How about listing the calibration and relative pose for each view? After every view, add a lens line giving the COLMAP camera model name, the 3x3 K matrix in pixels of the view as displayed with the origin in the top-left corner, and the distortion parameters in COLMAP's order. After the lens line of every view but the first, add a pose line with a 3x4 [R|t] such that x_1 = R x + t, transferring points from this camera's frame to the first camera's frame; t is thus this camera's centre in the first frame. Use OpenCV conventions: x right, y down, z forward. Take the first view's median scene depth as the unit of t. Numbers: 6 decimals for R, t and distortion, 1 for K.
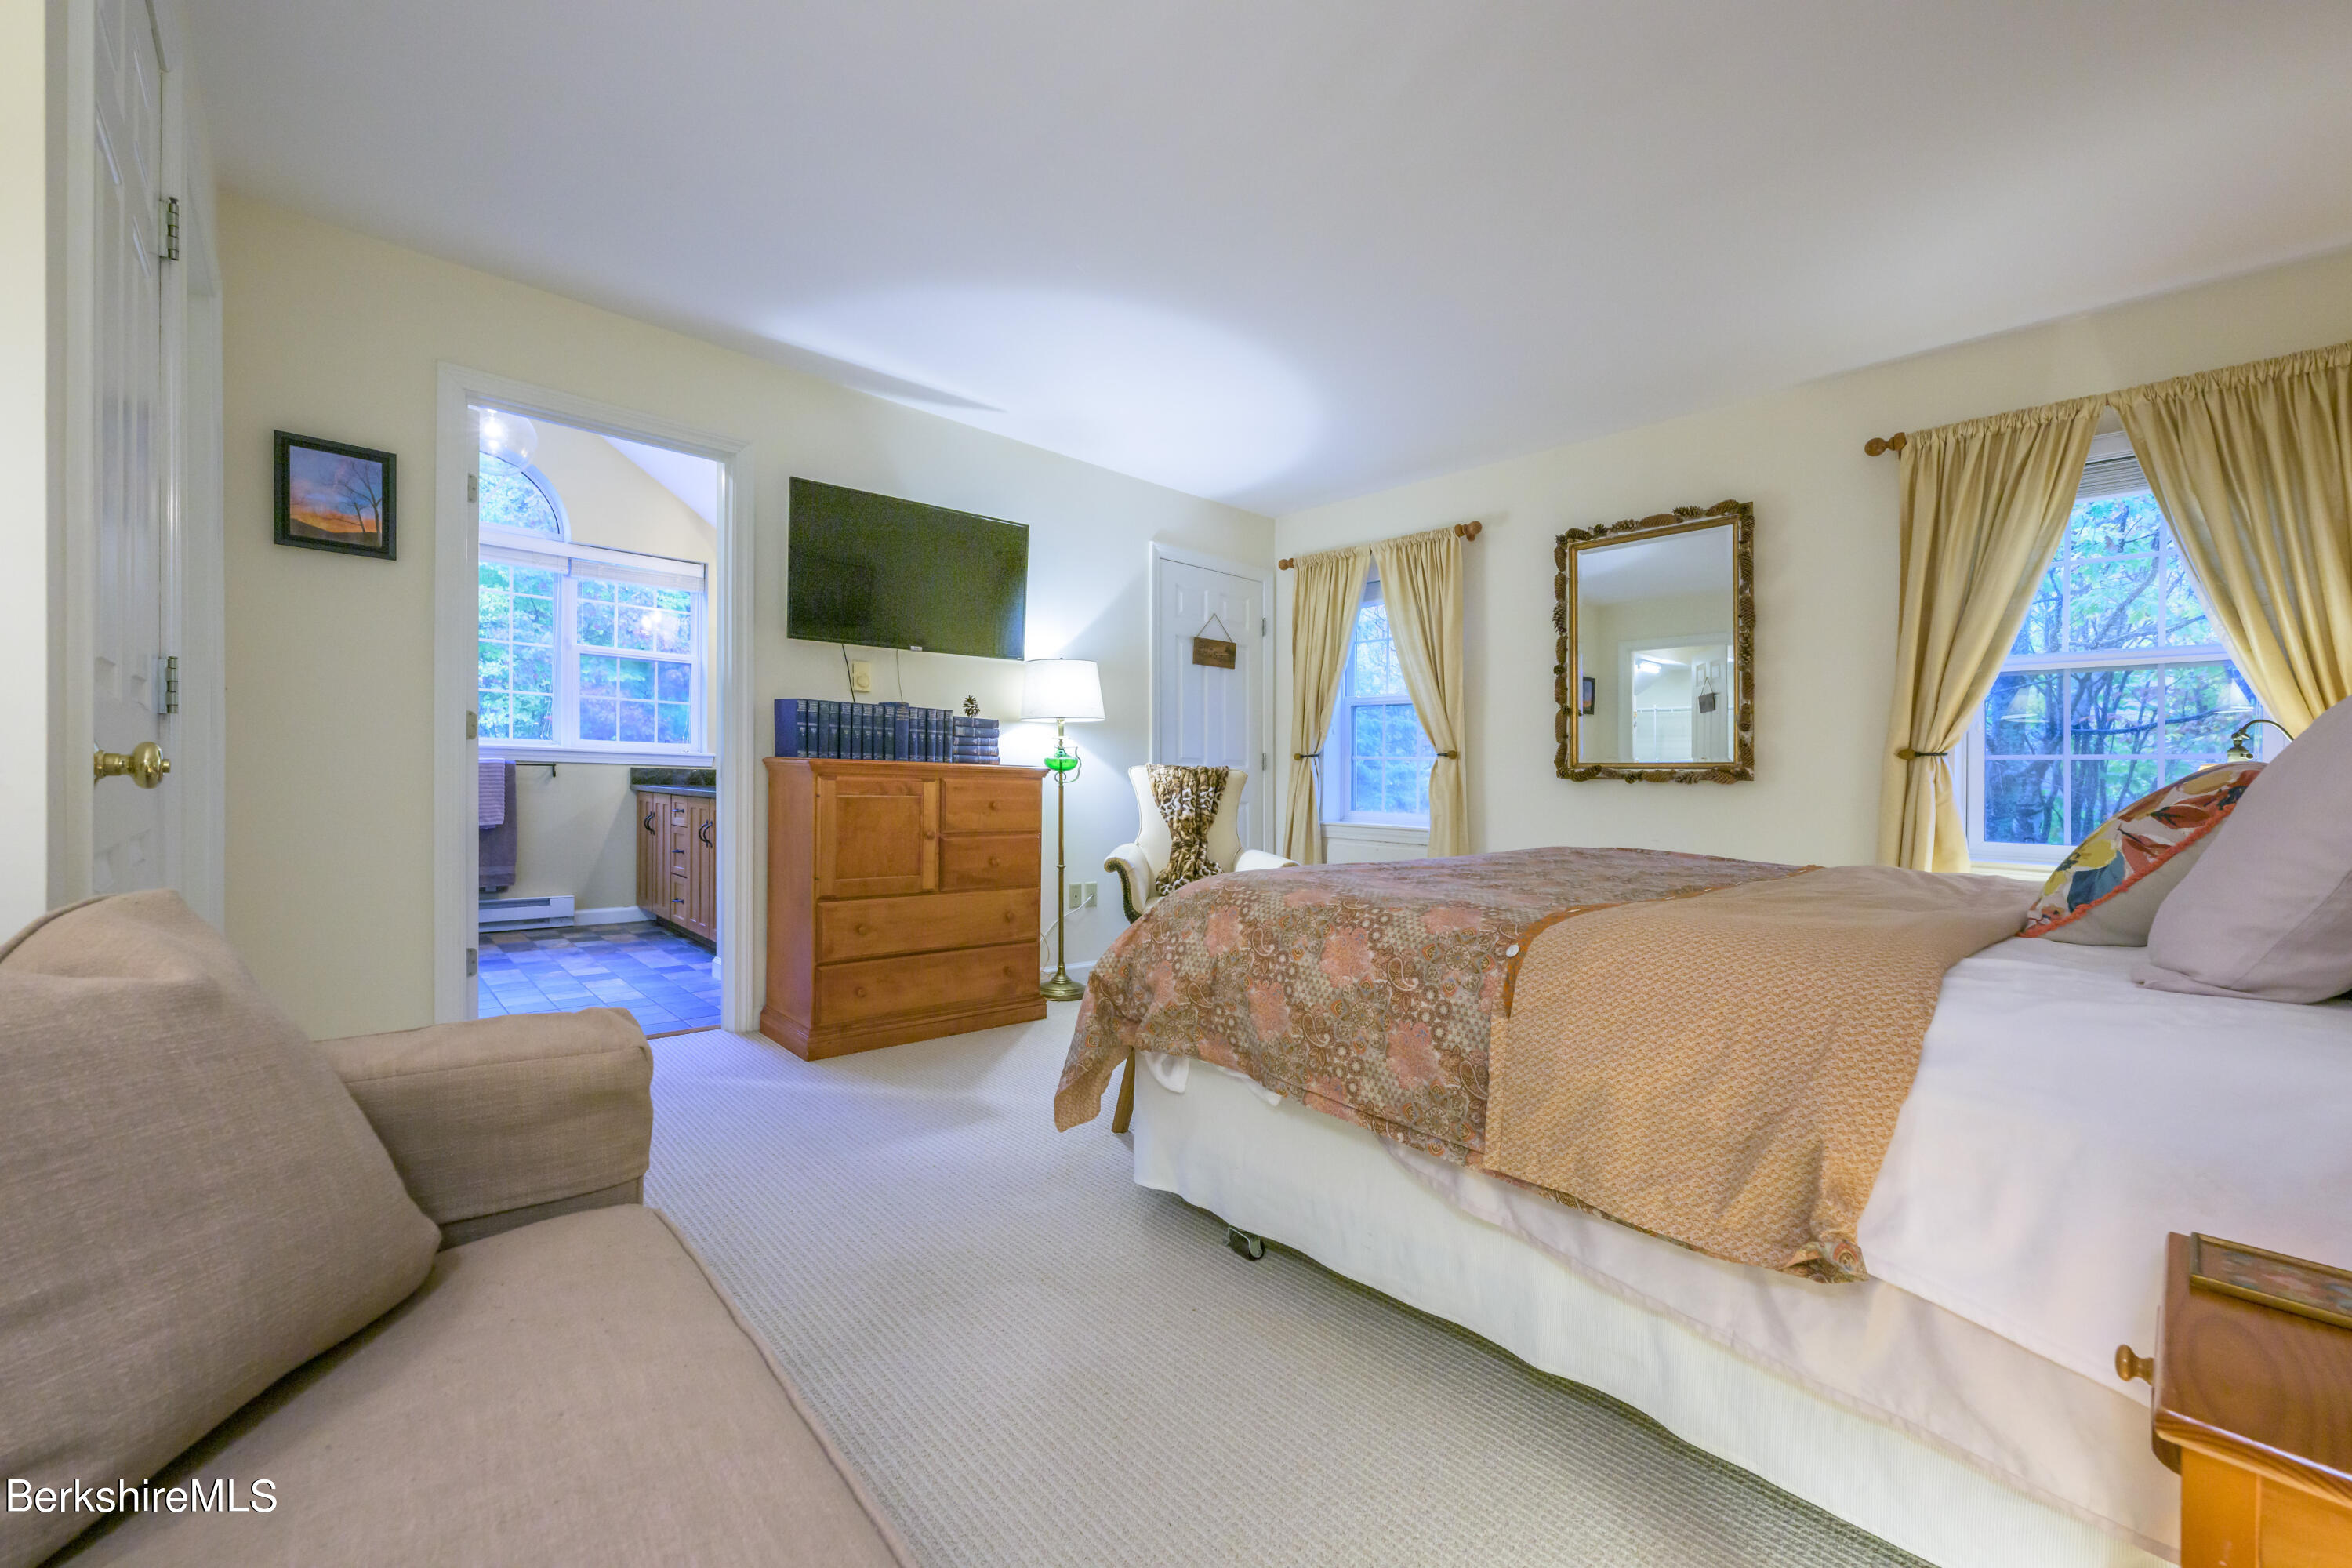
lens RADIAL K [[962.5, 0, 1173.7], [0, 962.5, 747.7], [0, 0, 1]] dist [0.000653, -0.000022]
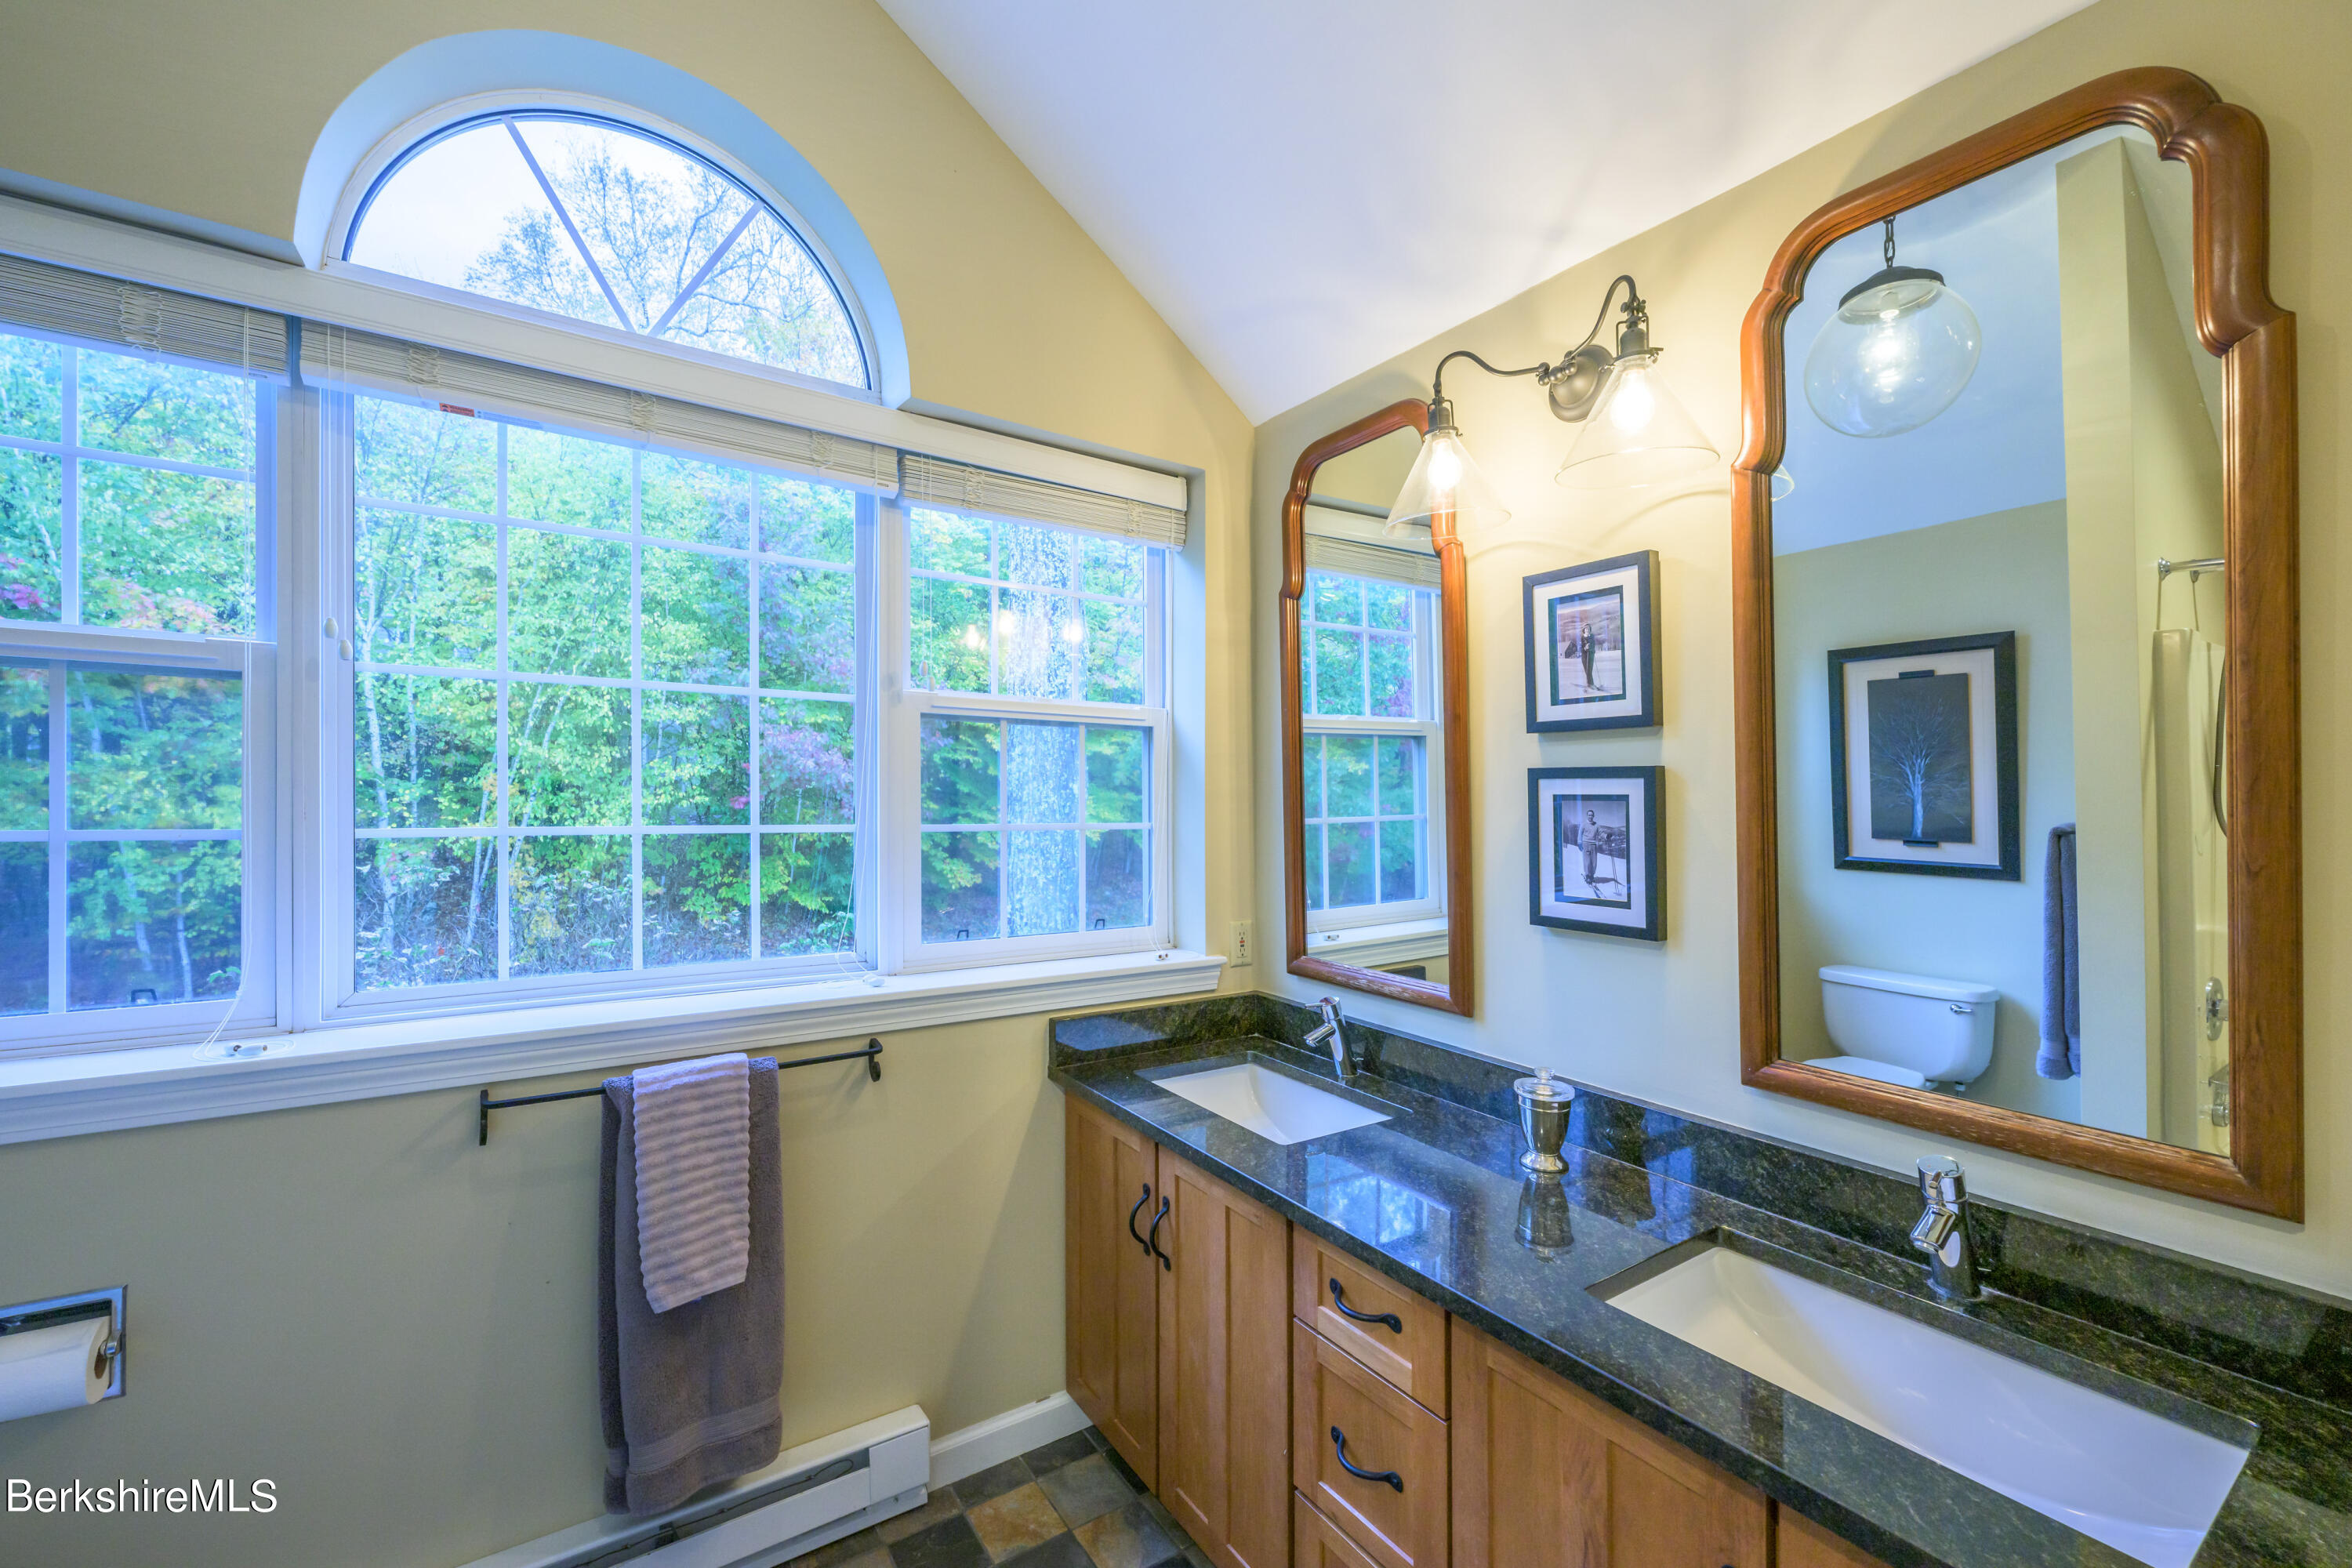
lens RADIAL K [[959.9, 0, 1167.5], [0, 959.9, 771.9], [0, 0, 1]] dist [-0.001028, -0.000113]
pose [[0.988134, -0.012087, -0.153115, -0.470196], [0.012048, 0.999927, -0.001186, -0.074369], [0.153118, -0.000672, 0.988208, 0.655867]]
